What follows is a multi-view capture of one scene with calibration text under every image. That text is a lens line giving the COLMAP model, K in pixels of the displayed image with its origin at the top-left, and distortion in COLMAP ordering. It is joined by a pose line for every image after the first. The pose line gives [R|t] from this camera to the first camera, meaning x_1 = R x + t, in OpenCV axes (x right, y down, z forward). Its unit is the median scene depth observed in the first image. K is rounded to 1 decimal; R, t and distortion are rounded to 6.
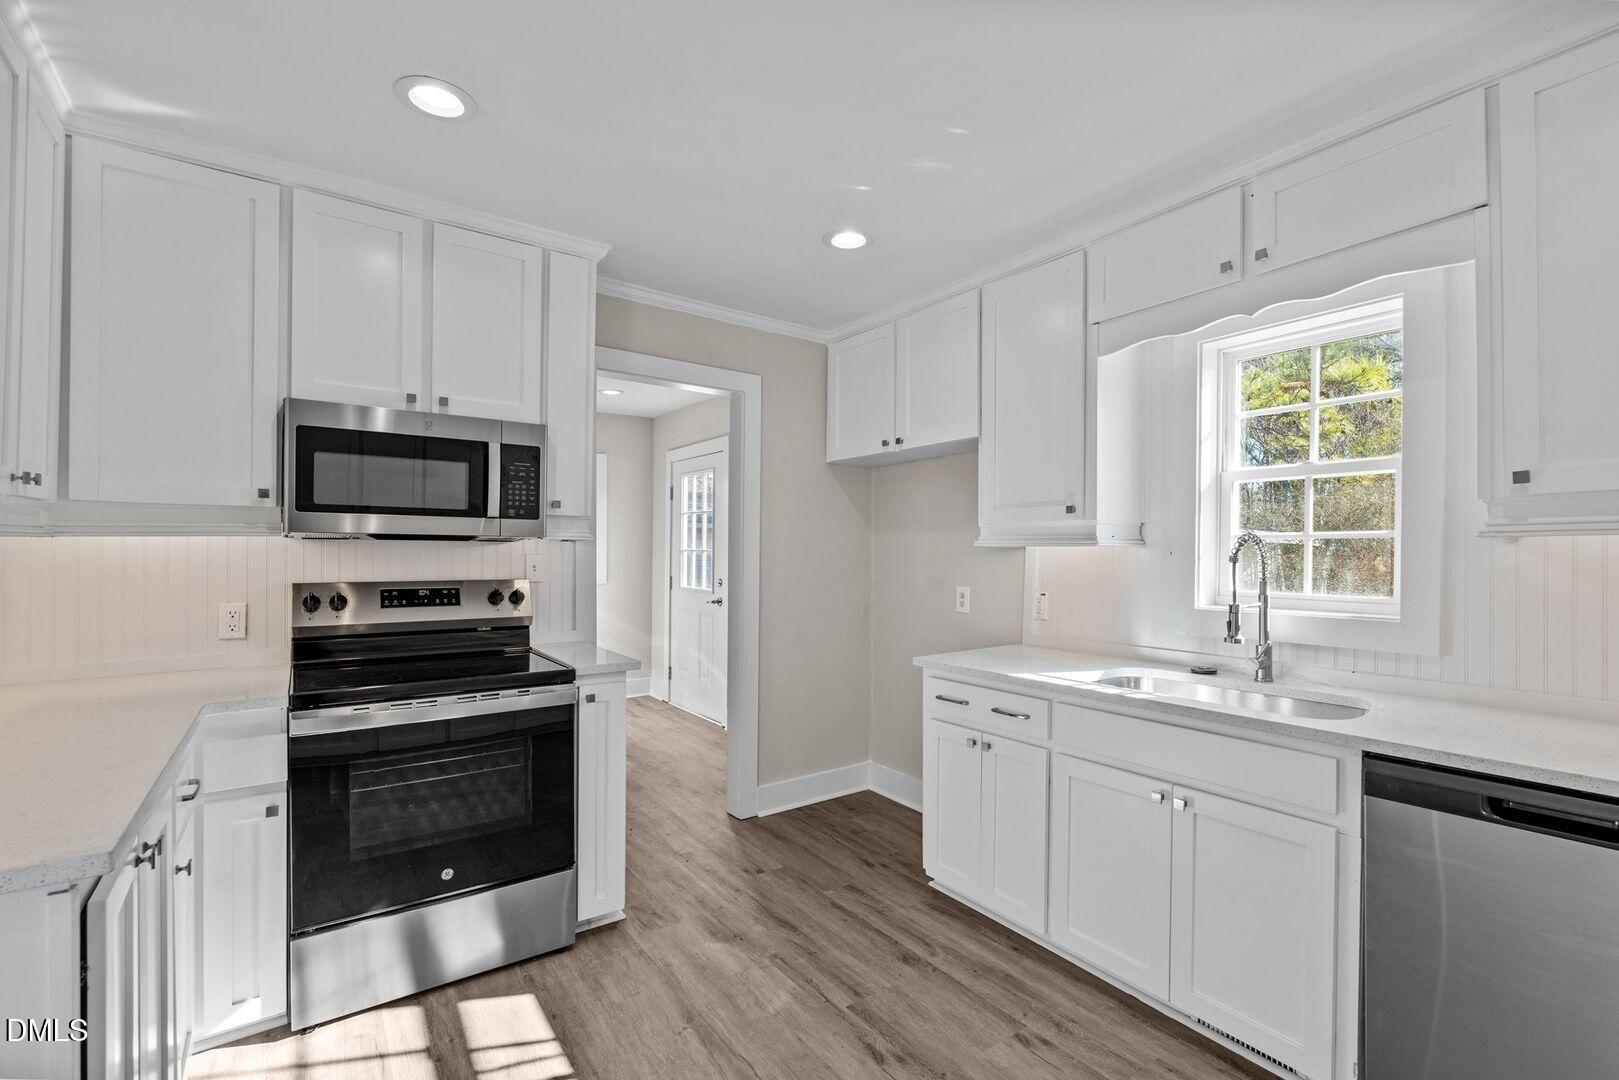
lens RADIAL K [[721.8, 0, 813.2], [0, 721.8, 552.1], [0, 0, 1]] dist [-0.001221, 0.000129]
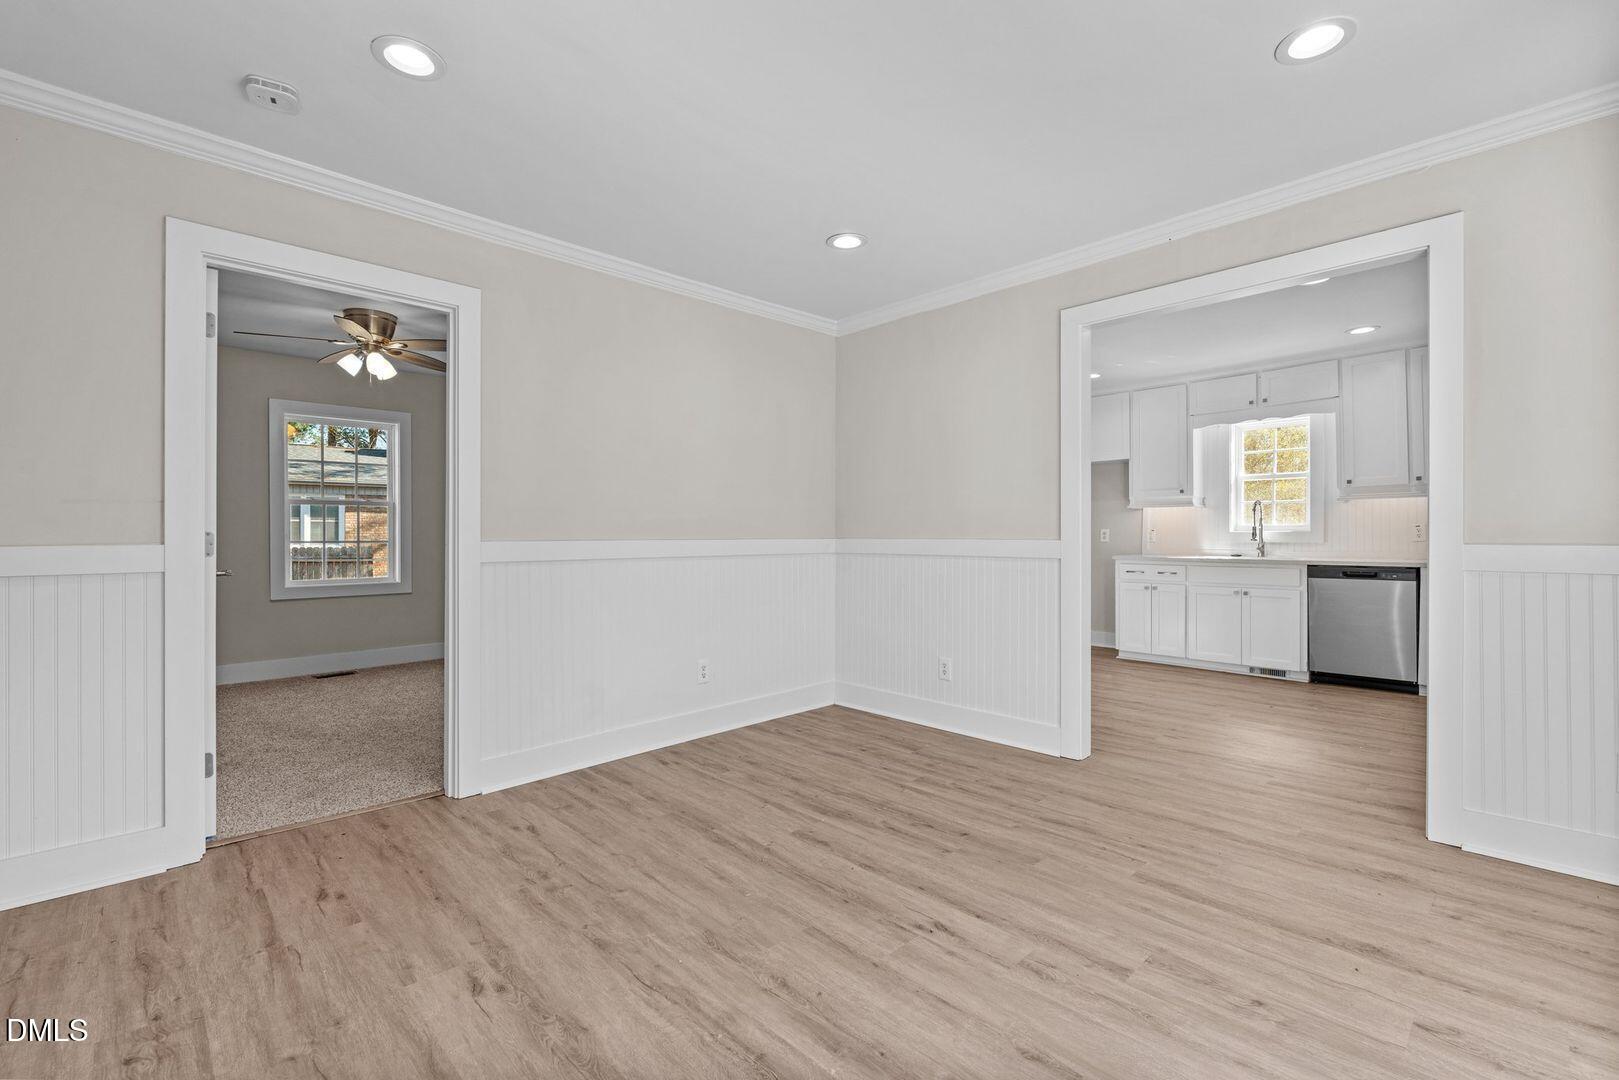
lens RADIAL K [[714.5, 0, 813.8], [0, 714.5, 532.1], [0, 0, 1]] dist [-0.000342, 0.000009]
pose [[0.988033, -0.006952, 0.154084, -1.270220], [0.007684, 0.999962, -0.004158, 0.079840], [-0.154050, 0.005292, 0.988049, -1.210651]]
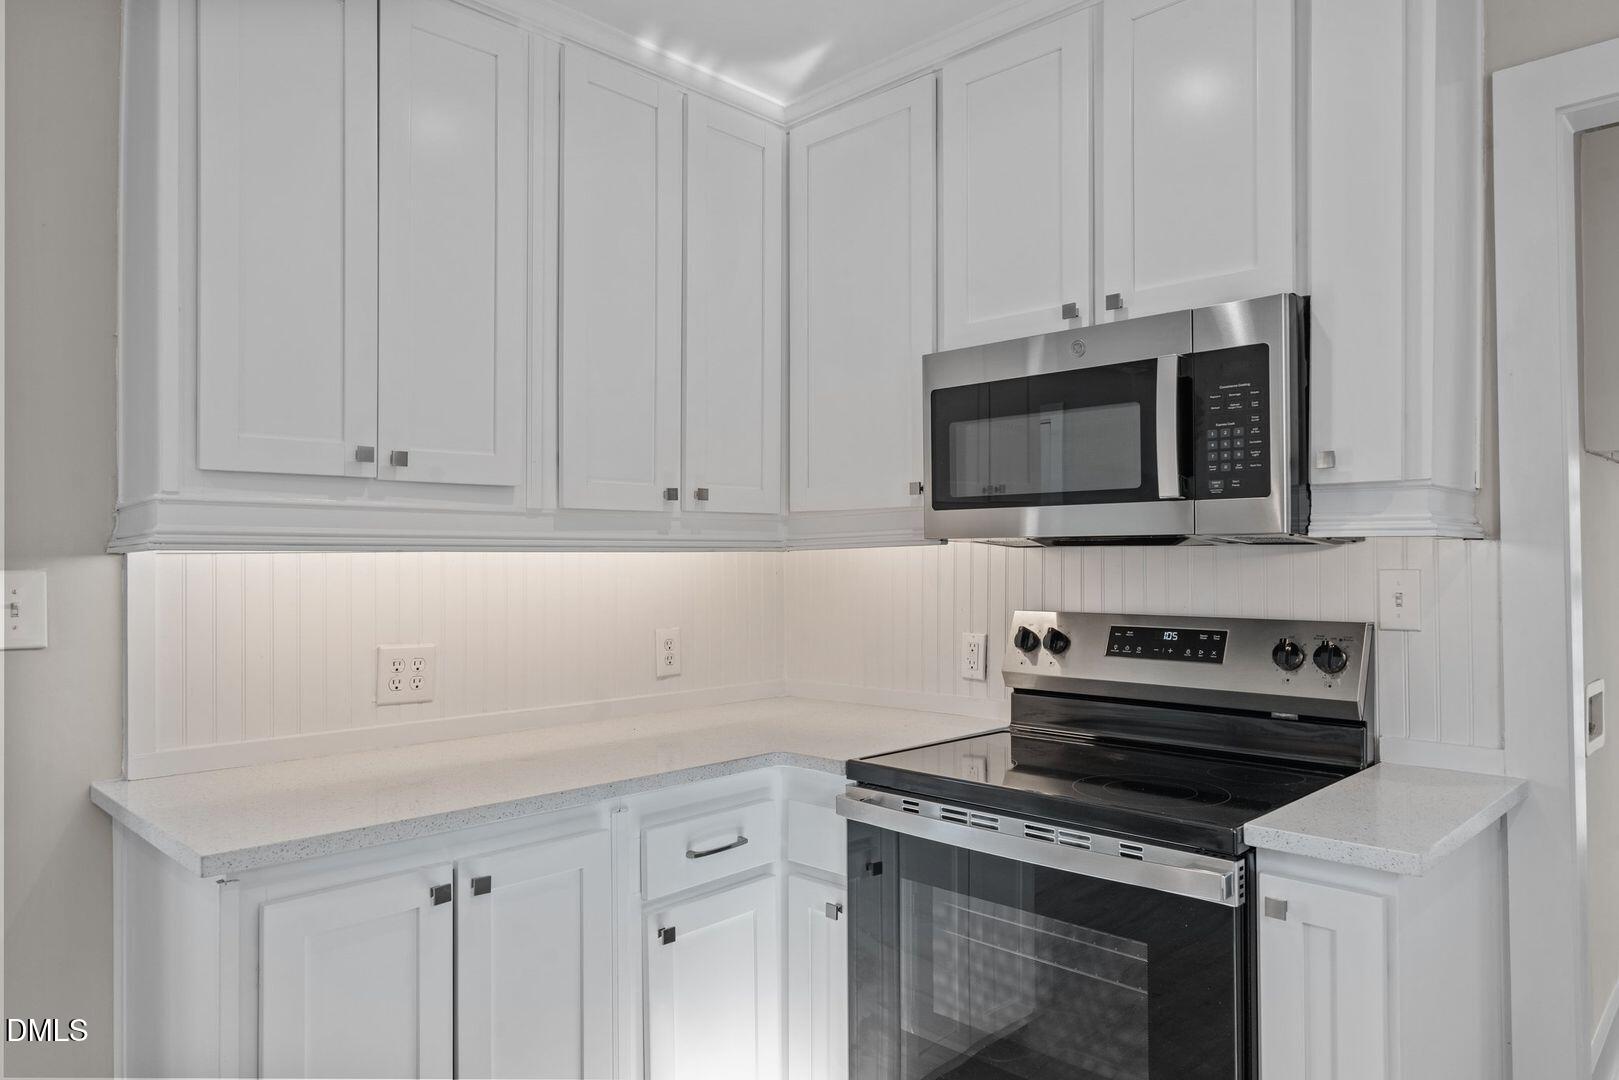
lens RADIAL K [[1041.8, 0, 806.8], [0, 1041.8, 544.2], [0, 0, 1]] dist [0.001958, 0.001350]
pose [[0.168721, -0.022319, -0.985411, 0.244447], [0.001405, 0.999748, -0.022403, 0.001054], [0.985663, 0.002395, 0.168710, 0.594999]]
